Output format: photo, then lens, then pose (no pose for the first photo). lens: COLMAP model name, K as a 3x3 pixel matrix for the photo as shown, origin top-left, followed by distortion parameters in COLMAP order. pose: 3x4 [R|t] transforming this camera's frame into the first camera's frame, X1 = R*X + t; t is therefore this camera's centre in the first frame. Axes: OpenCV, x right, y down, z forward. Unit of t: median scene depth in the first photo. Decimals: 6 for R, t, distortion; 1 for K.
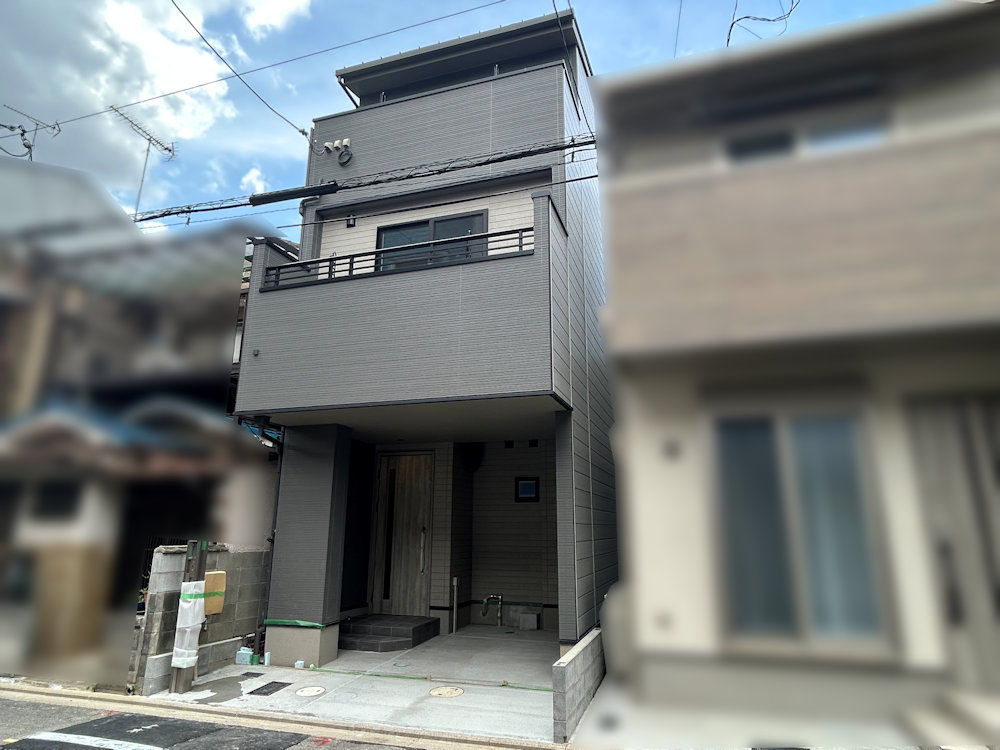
lens RADIAL K [[591.9, 0, 504.7], [0, 591.9, 373.0], [0, 0, 1]] dist [0.000948, 0.003071]
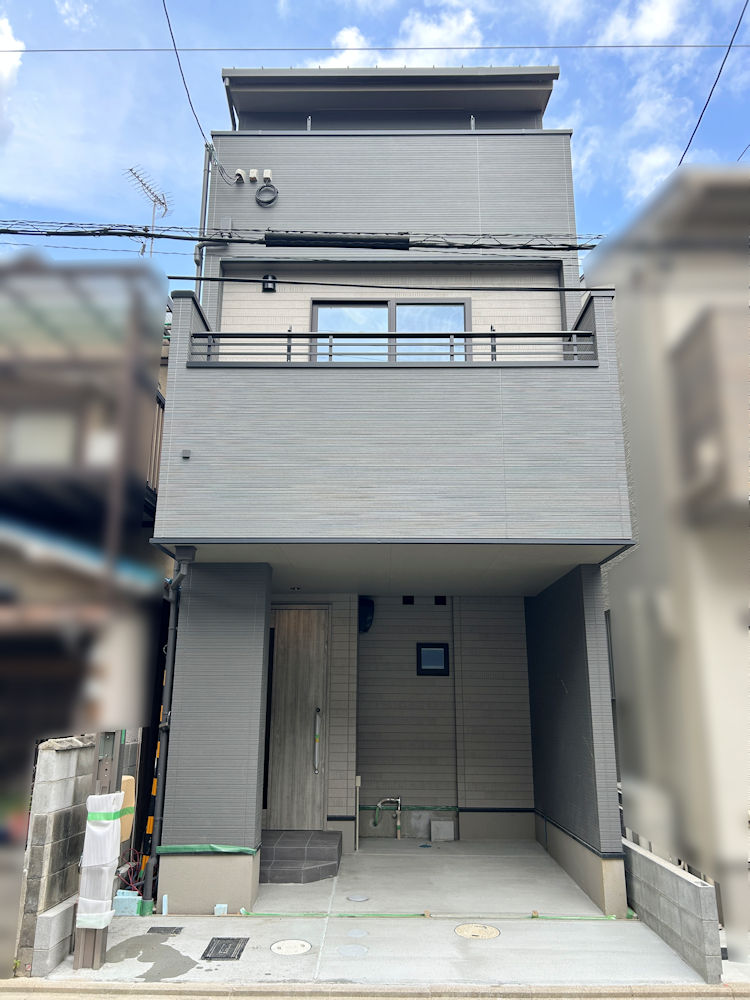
lens RADIAL K [[744.8, 0, 378.9], [0, 744.8, 499.4], [0, 0, 1]] dist [0.044258, -0.041297]
pose [[0.954636, 0.081249, 0.286478, -0.448198], [-0.077467, 0.996693, -0.024531, 0.021717], [-0.287524, 0.001225, 0.957773, 0.102689]]
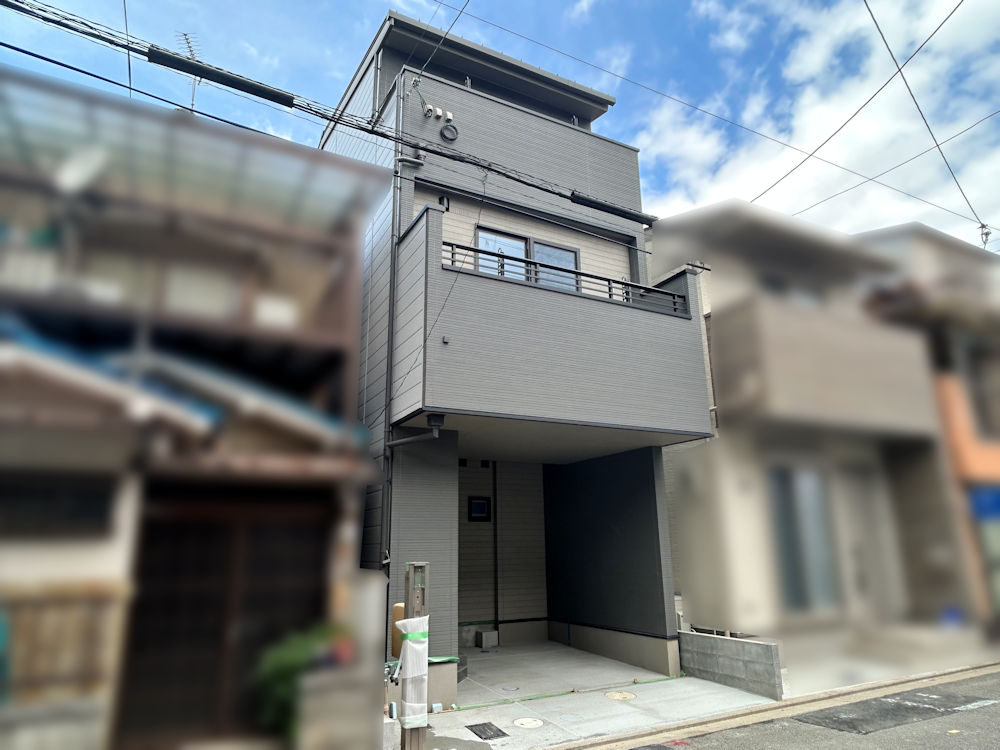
lens RADIAL K [[621.6, 0, 506.0], [0, 621.6, 372.9], [0, 0, 1]] dist [-0.002360, 0.003225]
pose [[0.694774, 0.180844, 0.696121, -0.965293], [-0.164635, 0.982163, -0.090838, 0.077602], [-0.700132, -0.051494, 0.712154, 0.303823]]
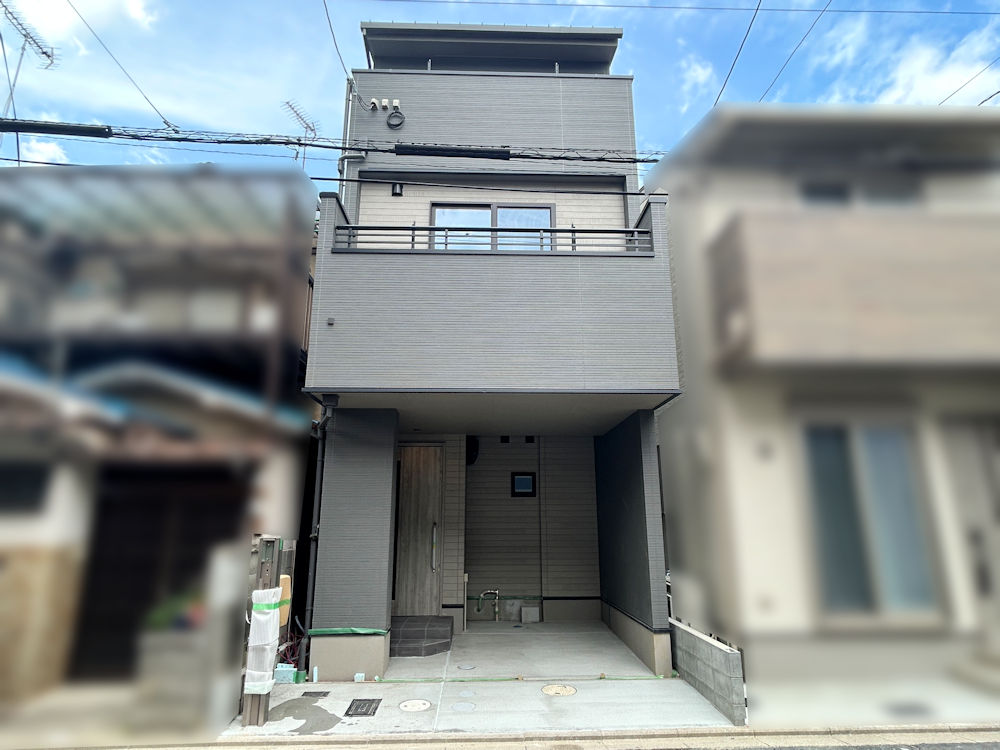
lens RADIAL K [[568.3, 0, 505.5], [0, 568.3, 375.4], [0, 0, 1]] dist [-0.003160, 0.005307]
pose [[0.939975, 0.080120, 0.331706, -0.446634], [-0.080637, 0.996669, -0.012231, 0.033856], [-0.331580, -0.015250, 0.943304, 0.129761]]
